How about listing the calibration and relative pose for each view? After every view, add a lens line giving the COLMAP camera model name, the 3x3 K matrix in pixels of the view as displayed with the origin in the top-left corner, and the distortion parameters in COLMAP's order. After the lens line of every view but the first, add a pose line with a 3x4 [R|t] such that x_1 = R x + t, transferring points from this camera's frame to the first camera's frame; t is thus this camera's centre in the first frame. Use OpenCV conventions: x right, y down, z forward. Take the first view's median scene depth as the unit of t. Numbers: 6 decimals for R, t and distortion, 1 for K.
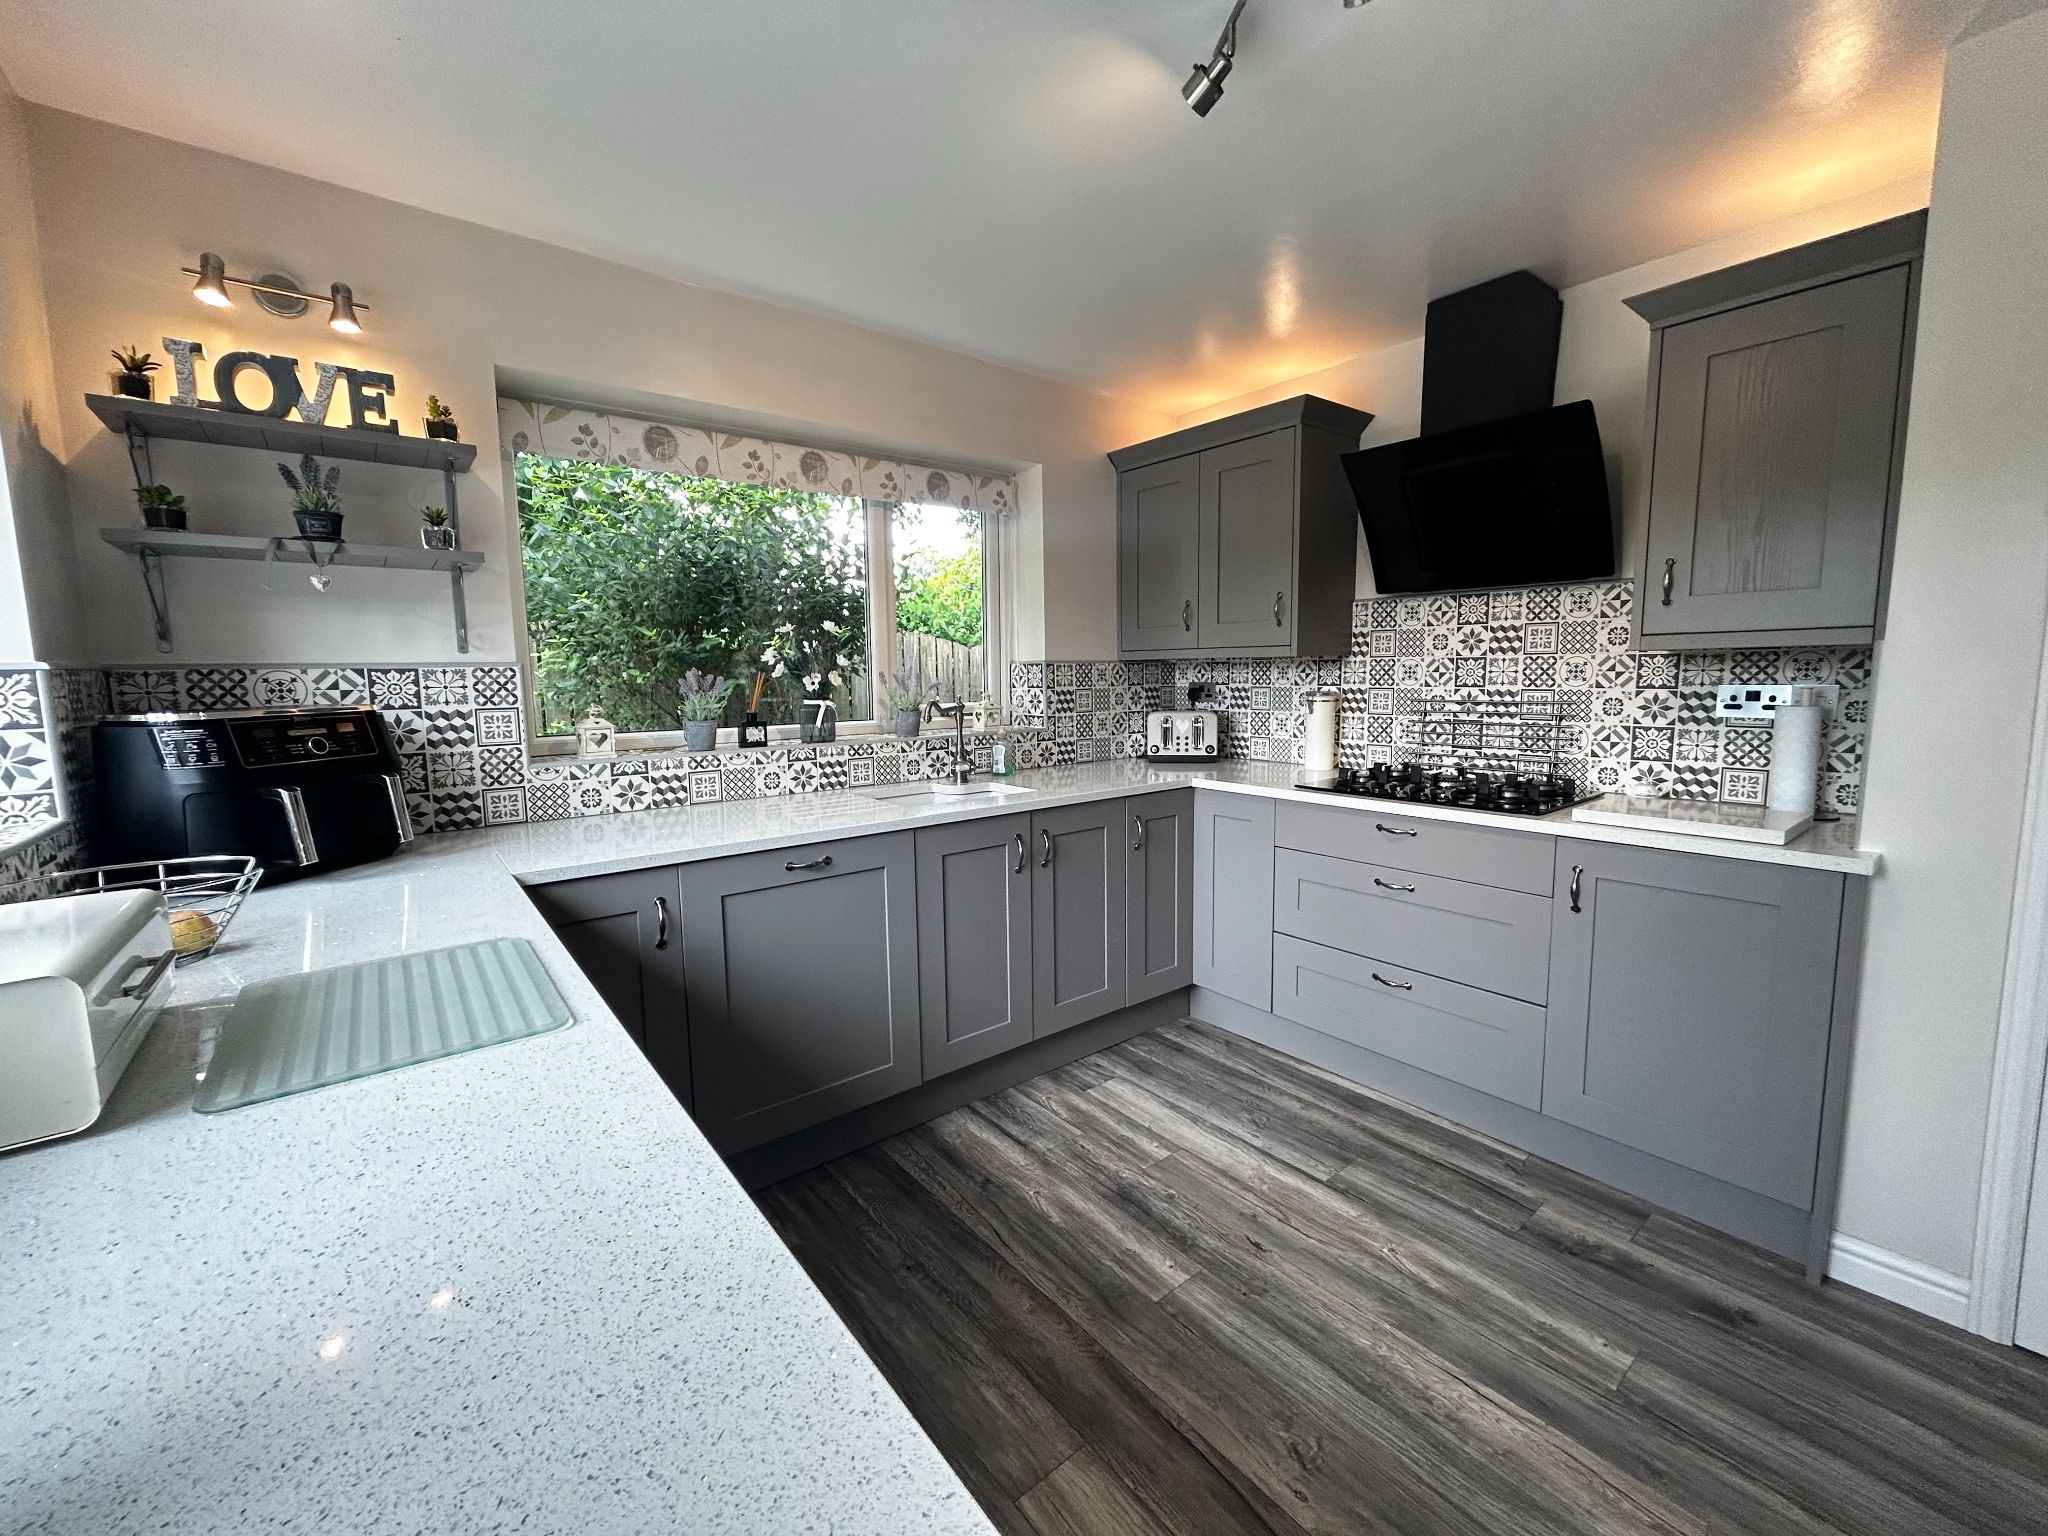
lens RADIAL K [[825.8, 0, 1028.2], [0, 825.8, 761.9], [0, 0, 1]] dist [0.000288, 0.000658]
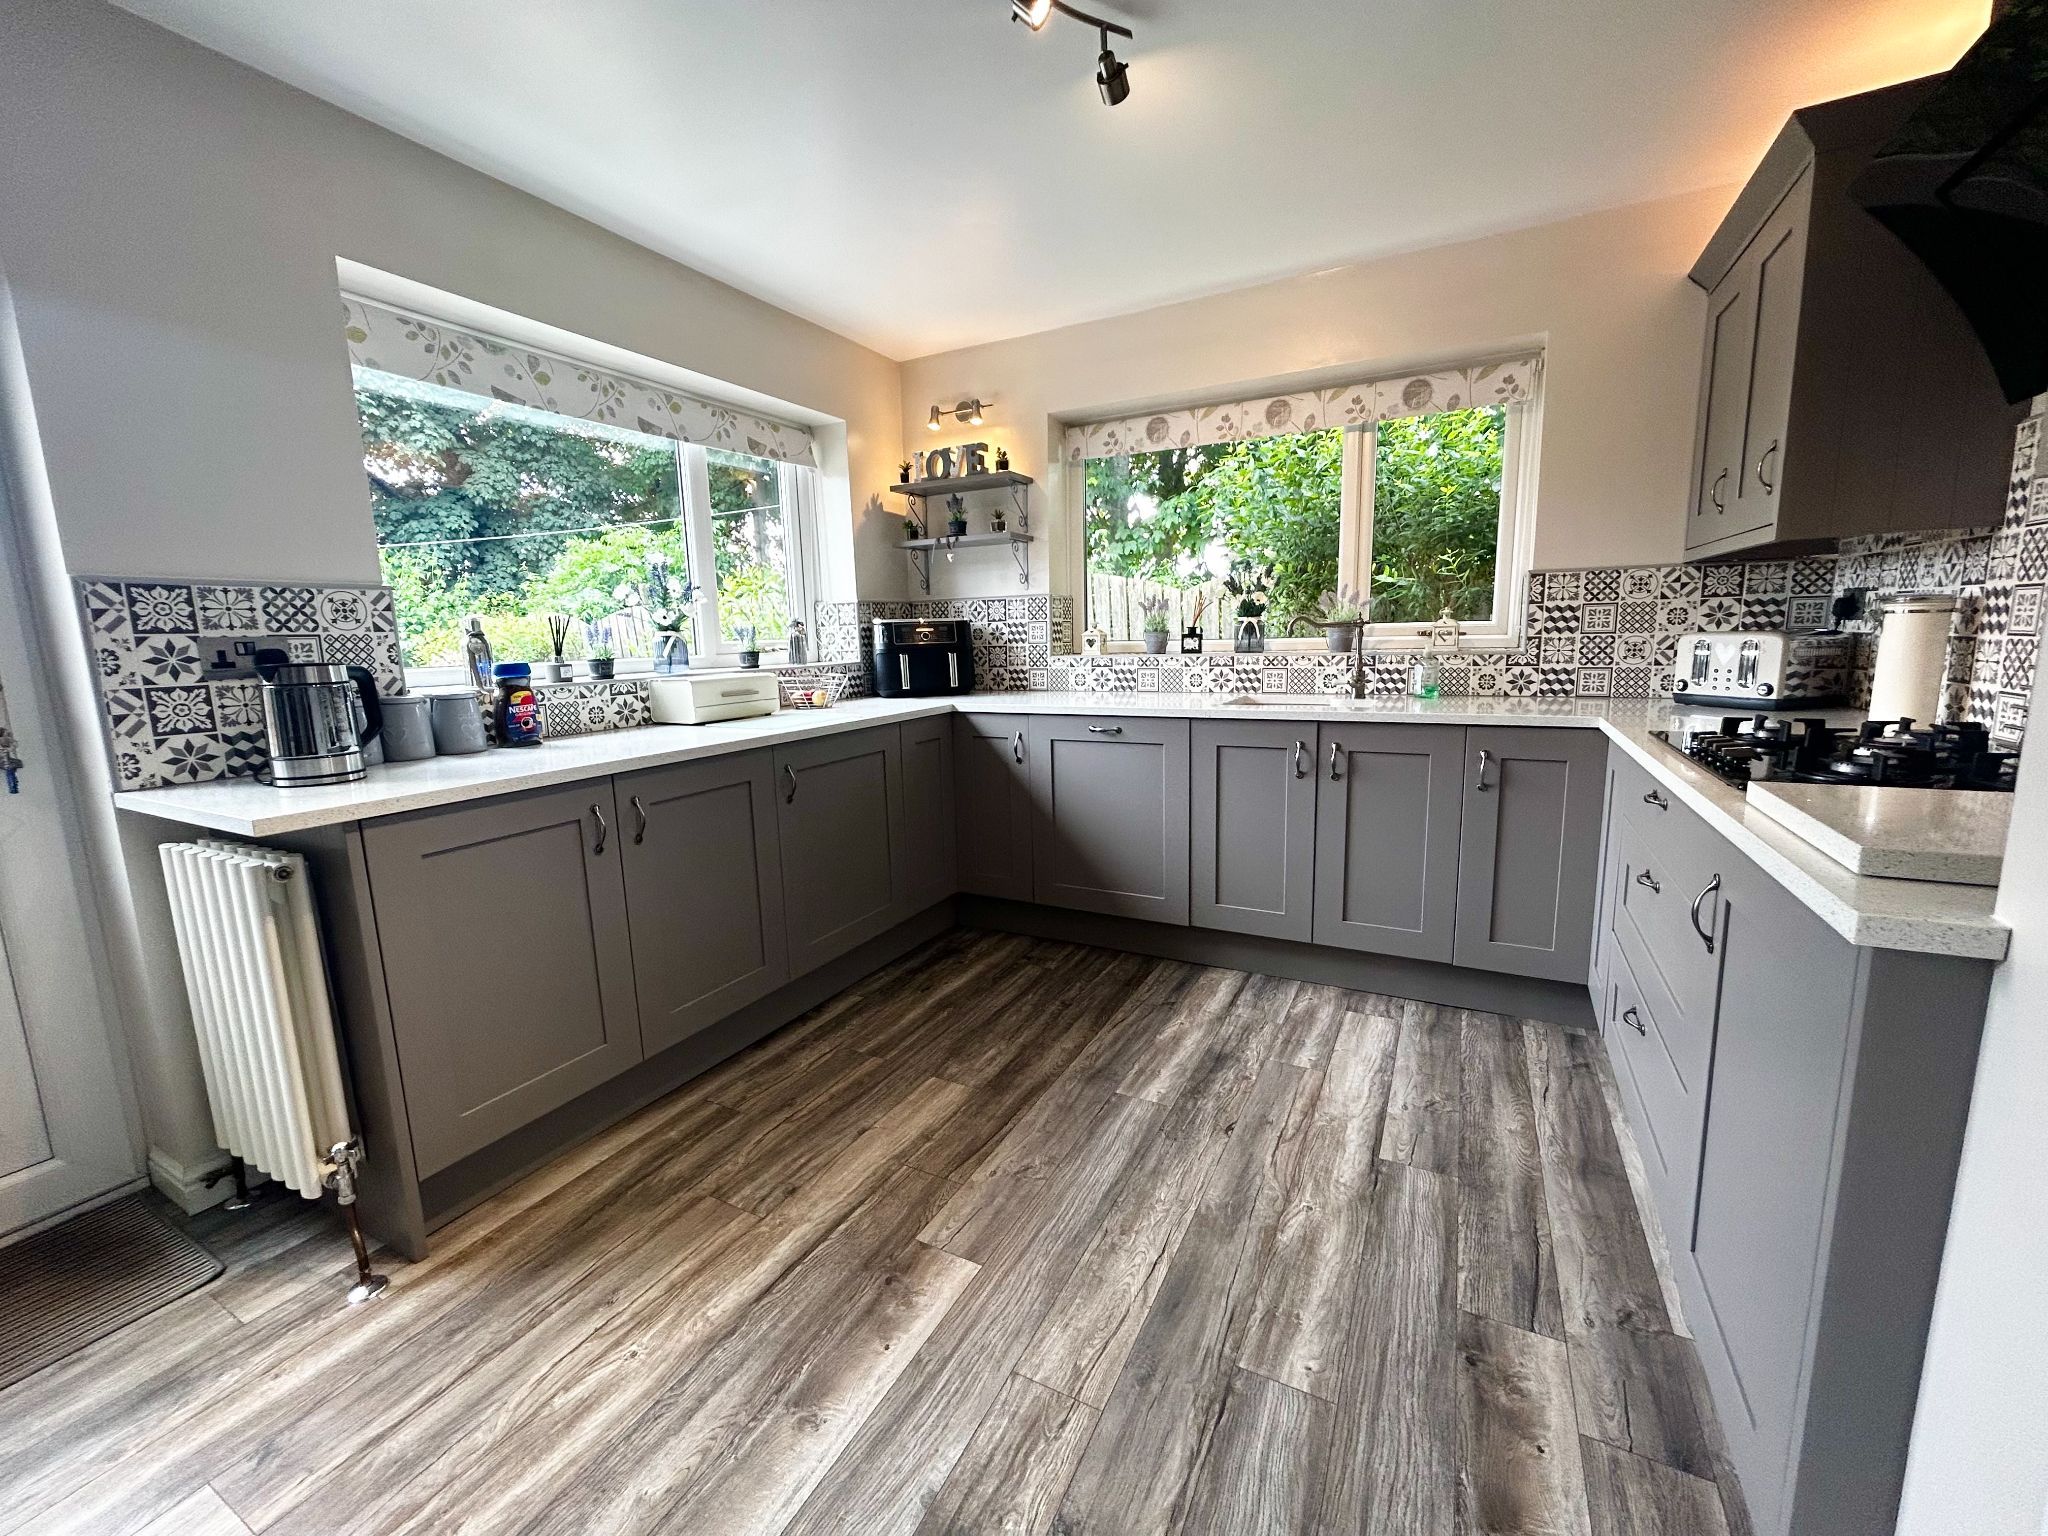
lens RADIAL K [[825.8, 0, 1027.8], [0, 825.8, 764.9], [0, 0, 1]] dist [0.000288, 0.000658]
pose [[0.400306, 0.150111, -0.904003, 0.911973], [-0.079441, 0.988463, 0.128958, 0.009487], [0.912932, 0.020192, 0.407612, 0.281234]]
